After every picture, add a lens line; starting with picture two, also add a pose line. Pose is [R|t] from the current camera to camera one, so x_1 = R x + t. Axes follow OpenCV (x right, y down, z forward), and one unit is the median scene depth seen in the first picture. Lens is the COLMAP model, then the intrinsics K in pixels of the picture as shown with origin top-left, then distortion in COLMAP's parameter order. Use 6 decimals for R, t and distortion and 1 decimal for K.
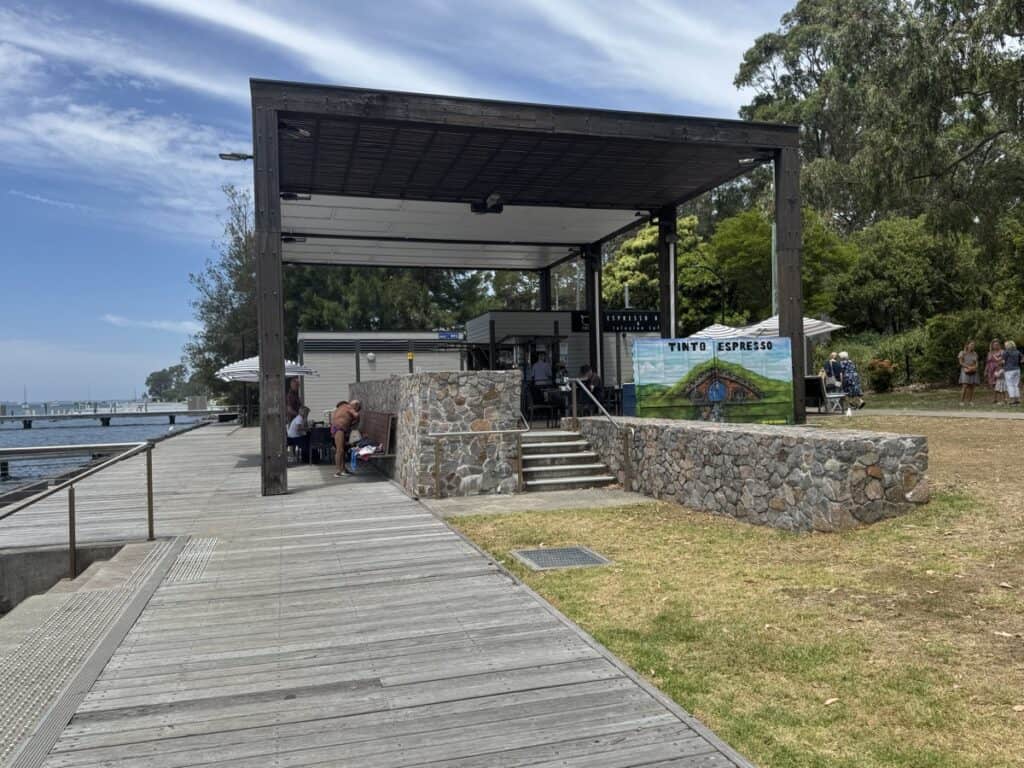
lens RADIAL K [[785.3, 0, 512.0], [0, 785.3, 384.0], [0, 0, 1]] dist [0.035807, -0.011367]
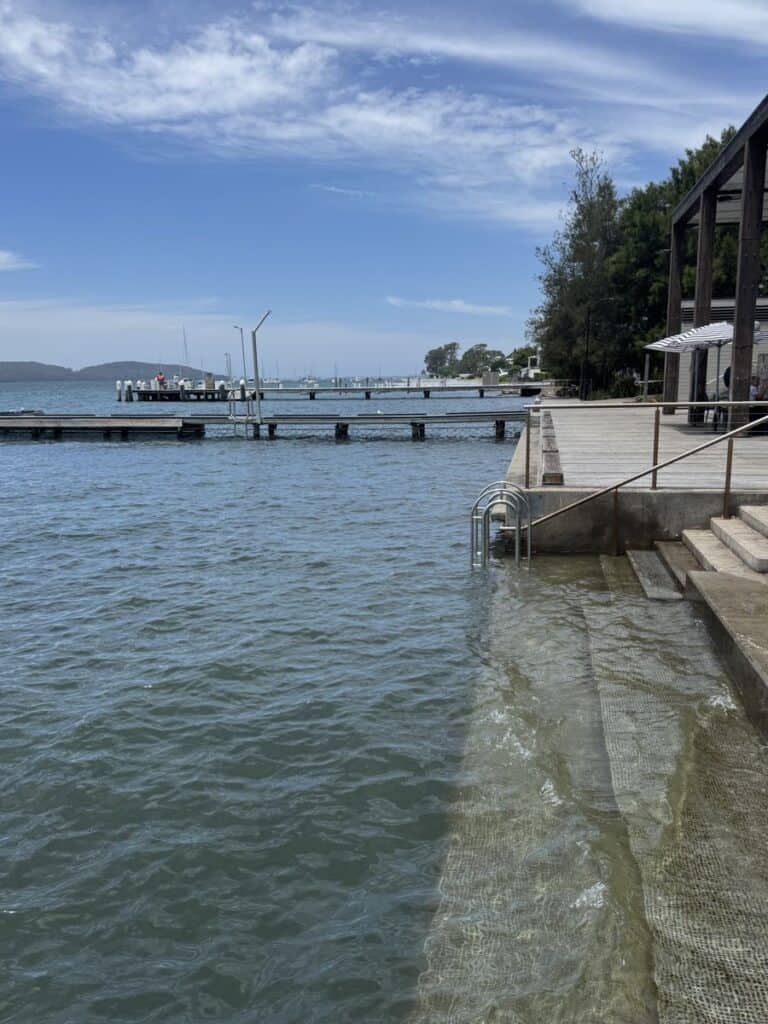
lens RADIAL K [[789.4, 0, 384.0], [0, 789.4, 512.0], [0, 0, 1]] dist [0.045523, -0.113254]
pose [[0.888458, 0.087525, -0.450535, -0.272607], [-0.001924, 0.982349, 0.187047, 0.014472], [0.458954, -0.165316, 0.872944, -0.110072]]
